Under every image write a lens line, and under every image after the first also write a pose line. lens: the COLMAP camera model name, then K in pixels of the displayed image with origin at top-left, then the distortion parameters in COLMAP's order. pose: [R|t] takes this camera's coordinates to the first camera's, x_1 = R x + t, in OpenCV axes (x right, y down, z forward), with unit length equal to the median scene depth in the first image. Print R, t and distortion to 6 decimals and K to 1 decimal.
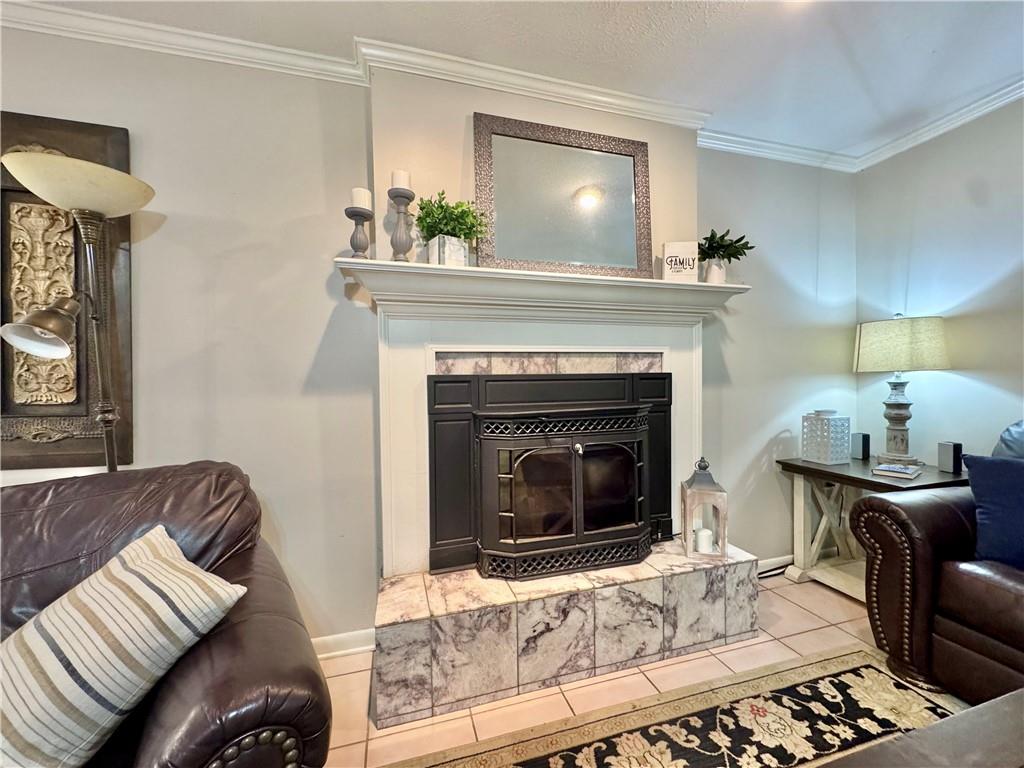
lens RADIAL K [[414.1, 0, 512.0], [0, 414.1, 384.0], [0, 0, 1]] dist [-0.002256, 0.000105]
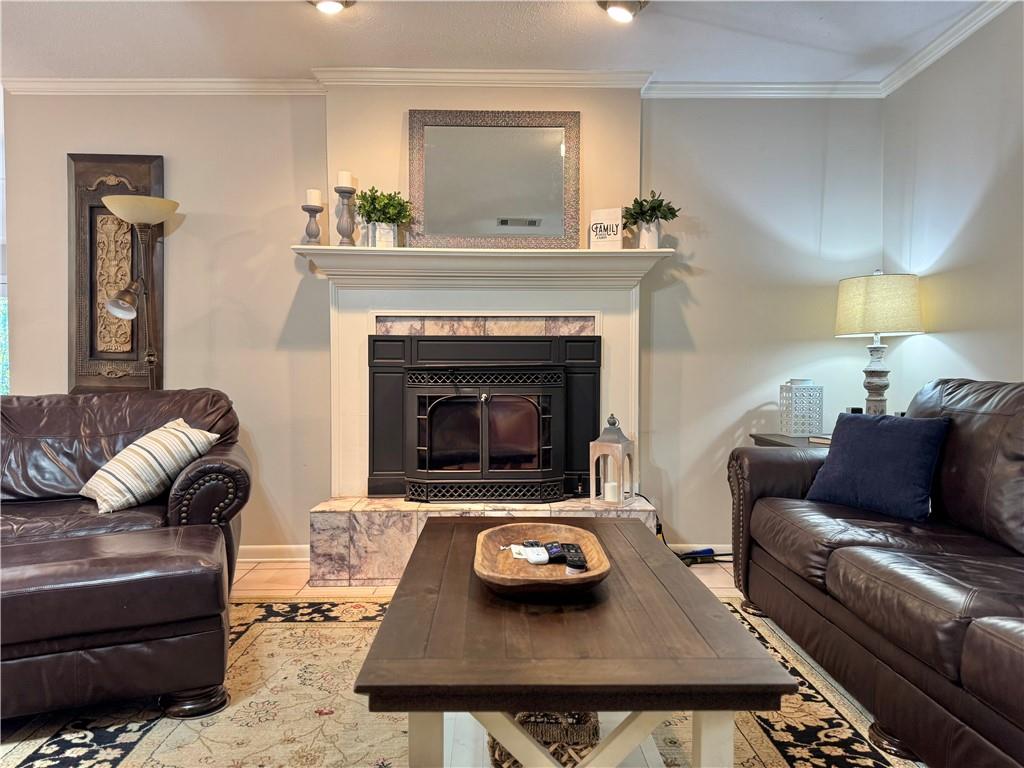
lens RADIAL K [[724.0, 0, 512.0], [0, 724.0, 384.0], [0, 0, 1]] dist [0.142790, -0.237726]
pose [[0.962134, 0.019452, -0.271880, 0.801649], [-0.018080, 0.999808, 0.007550, 0.100900], [0.271975, -0.002348, 0.962301, -0.968604]]
